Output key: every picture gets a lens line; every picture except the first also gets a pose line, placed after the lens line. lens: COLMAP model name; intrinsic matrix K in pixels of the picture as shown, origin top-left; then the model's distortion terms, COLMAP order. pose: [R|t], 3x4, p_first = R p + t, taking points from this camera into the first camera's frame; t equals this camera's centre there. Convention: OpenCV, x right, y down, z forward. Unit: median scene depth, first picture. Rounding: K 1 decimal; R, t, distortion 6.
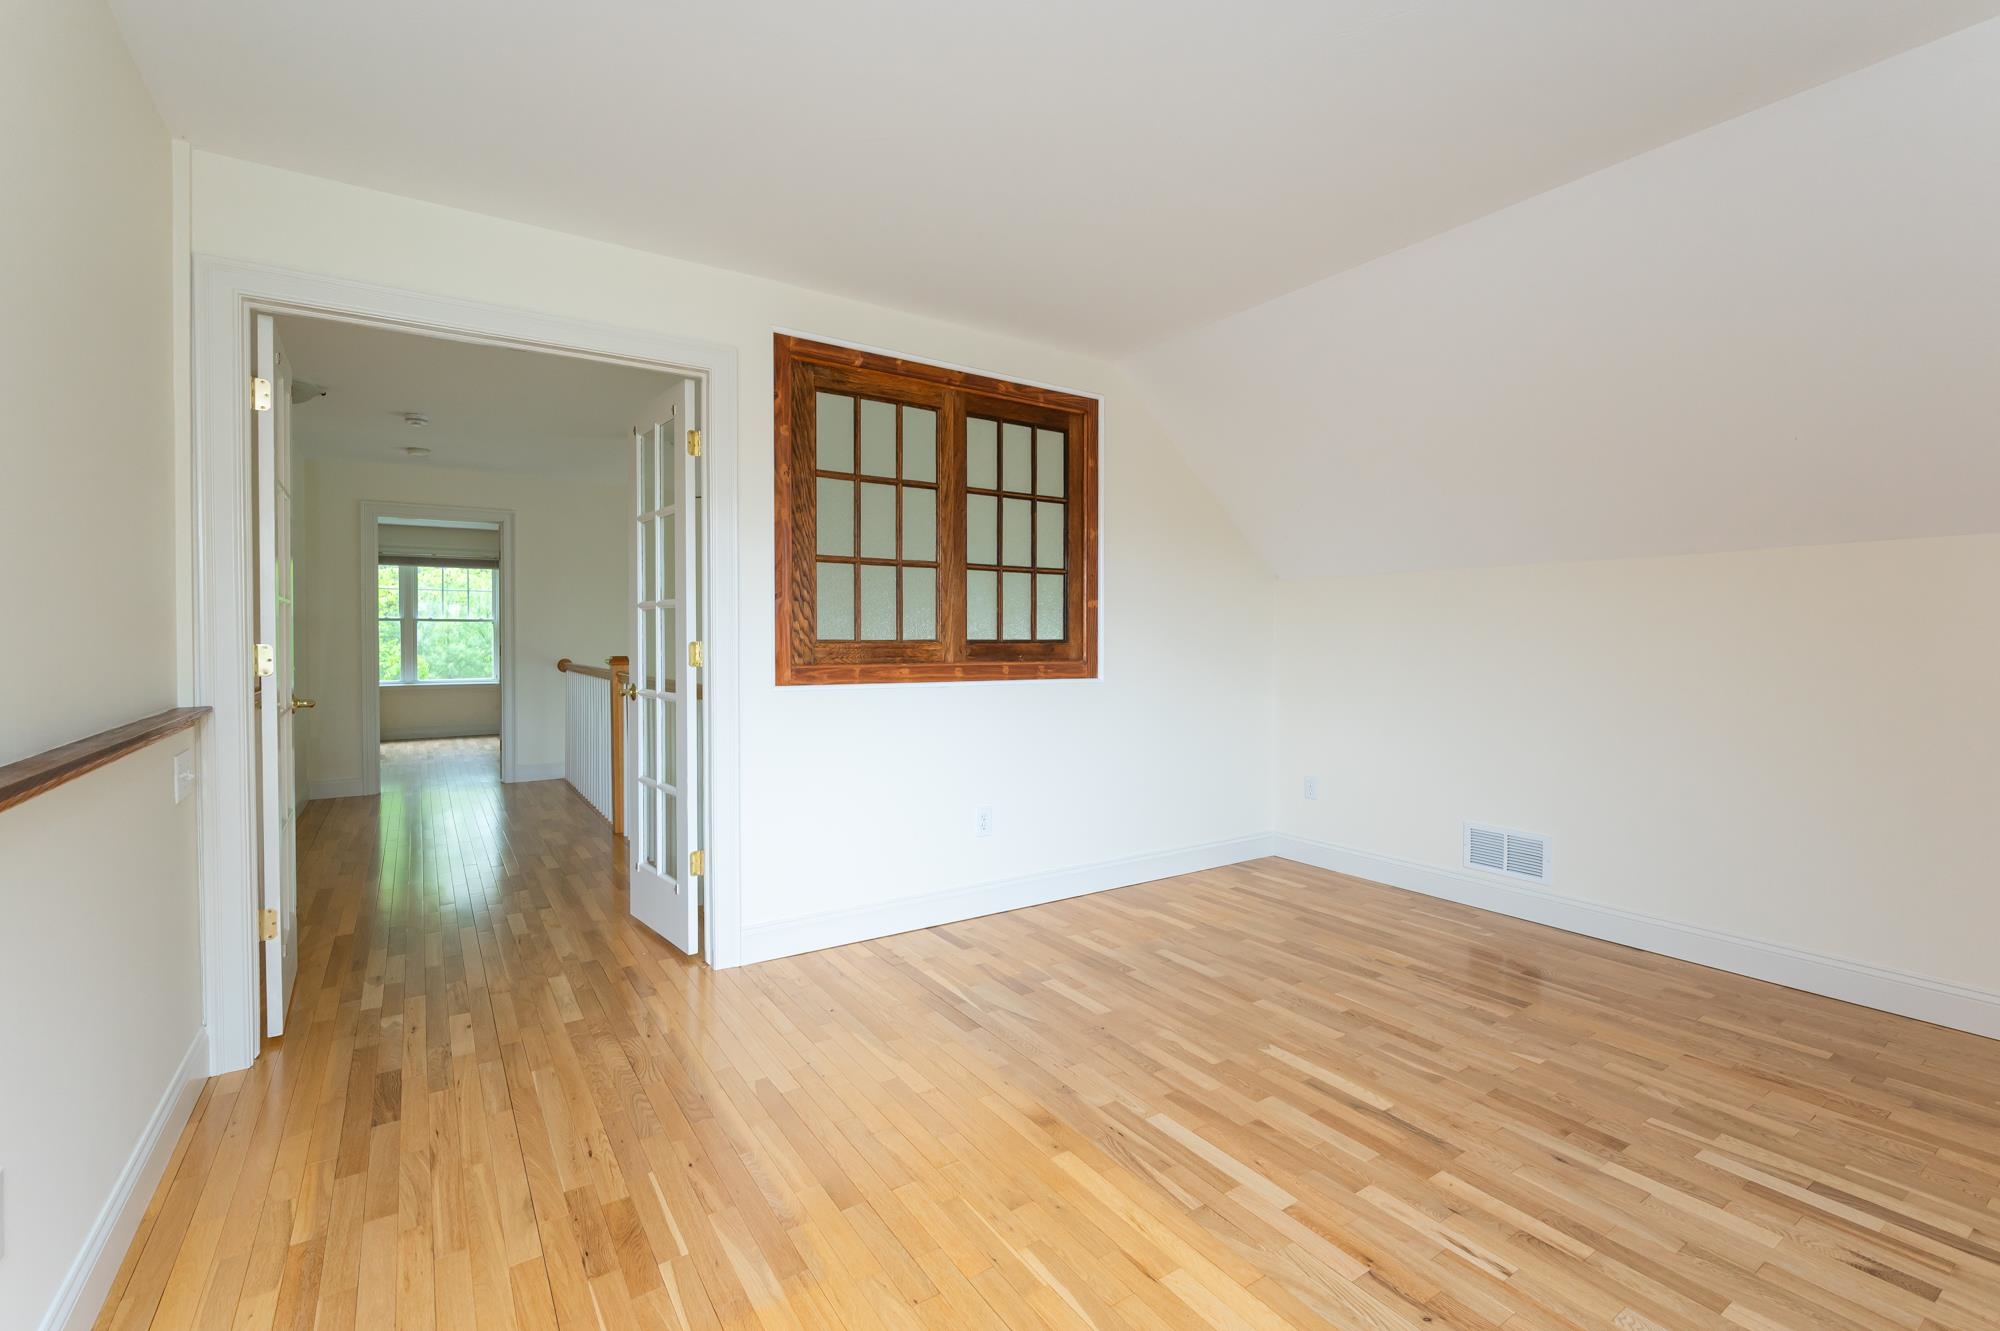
lens RADIAL K [[880.8, 0, 1004.9], [0, 880.8, 654.2], [0, 0, 1]] dist [-0.004903, -0.000197]
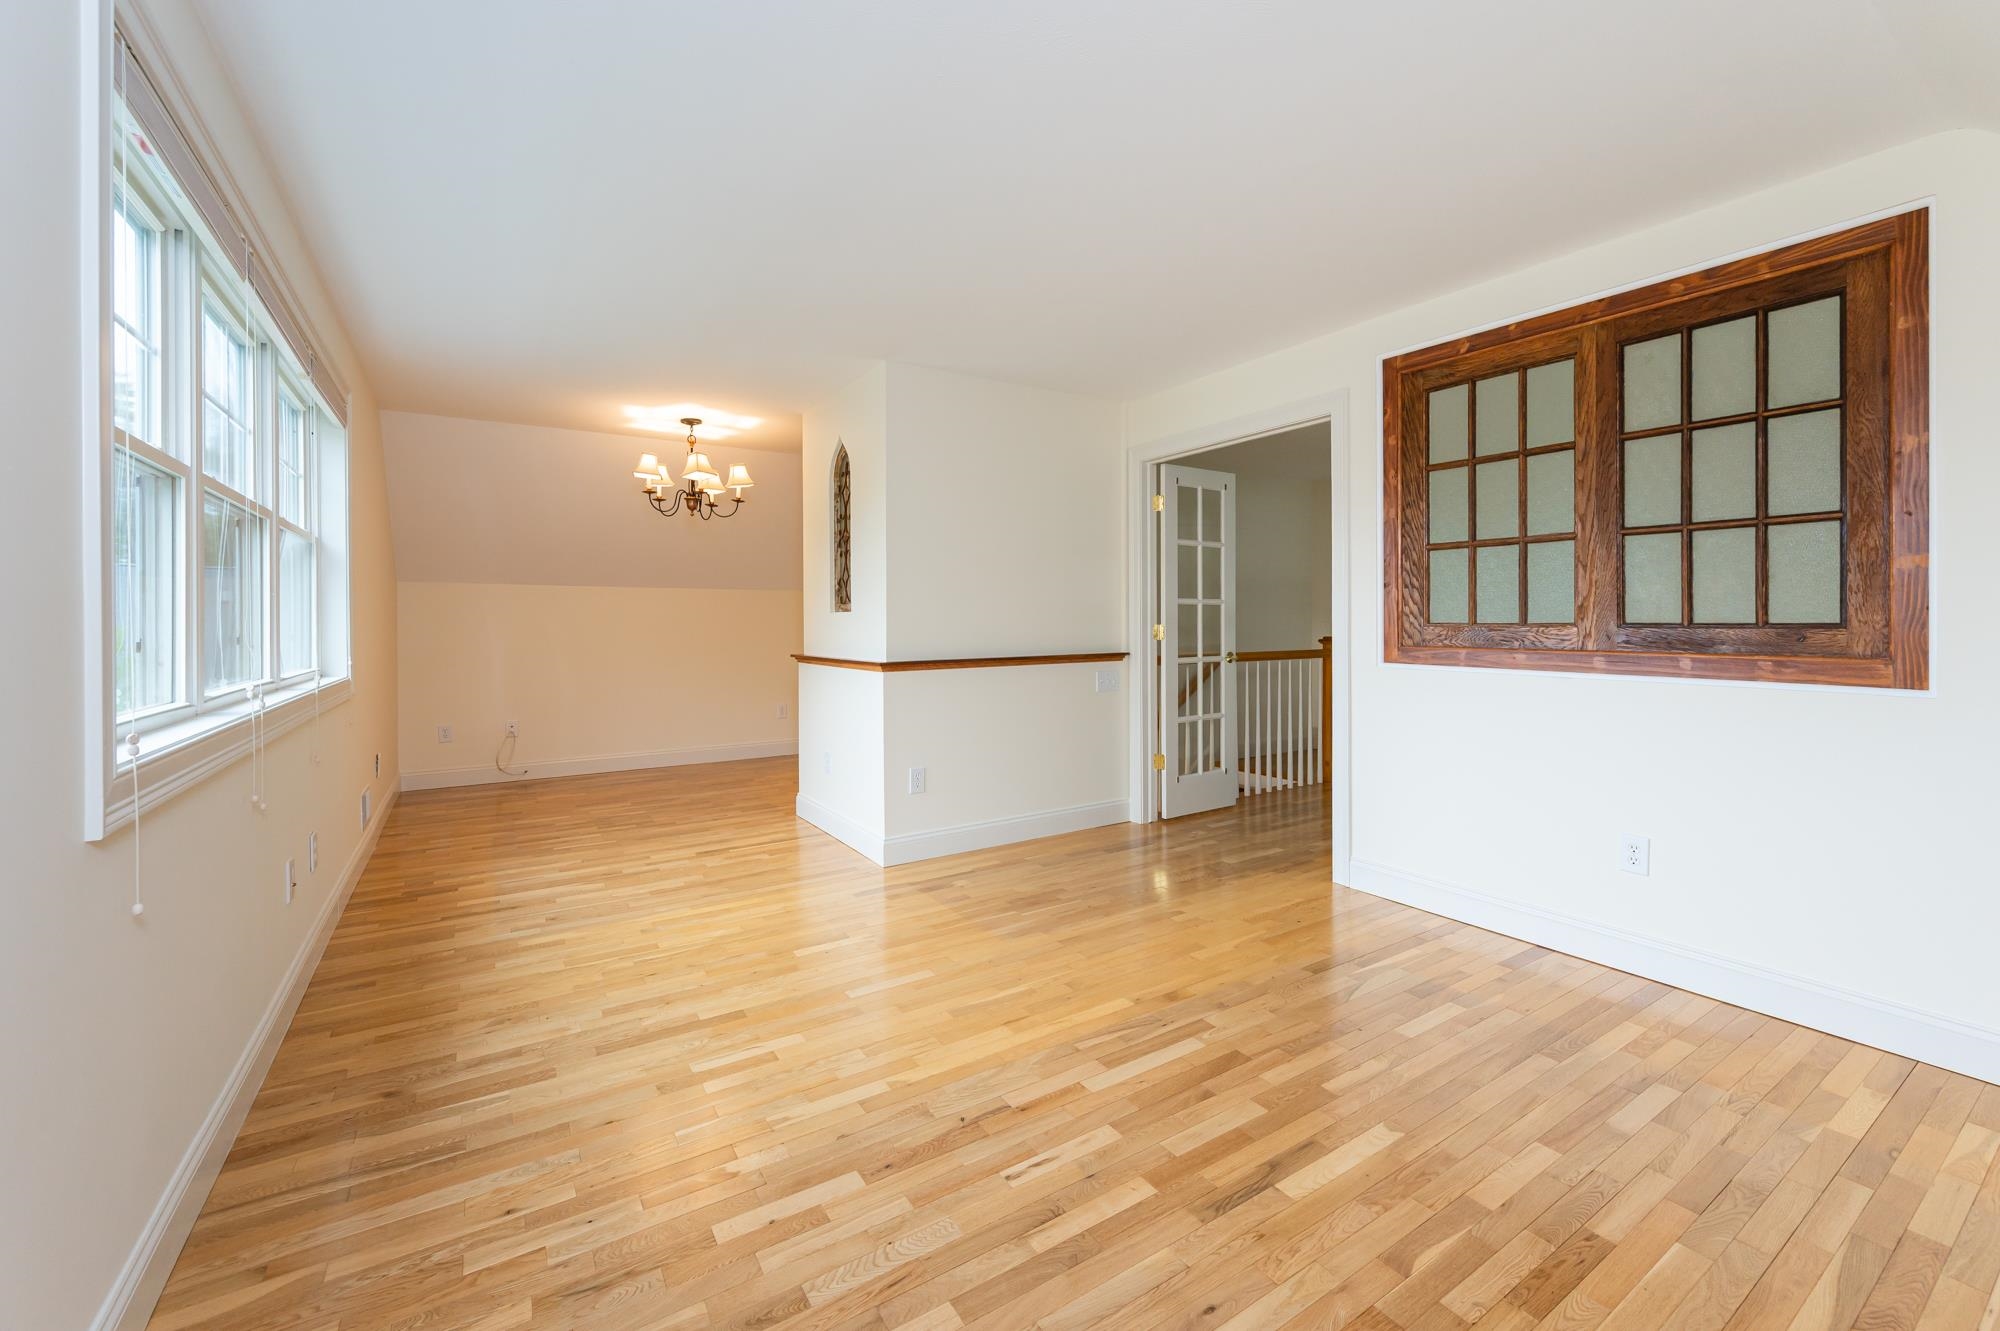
lens RADIAL K [[793.6, 0, 968.4], [0, 793.6, 627.6], [0, 0, 1]] dist [0.000137, -0.000009]
pose [[-0.040837, 0.007389, -0.999138, 0.762086], [-0.017046, 0.999822, 0.008091, -0.008548], [0.999020, 0.017362, -0.040704, 0.466049]]
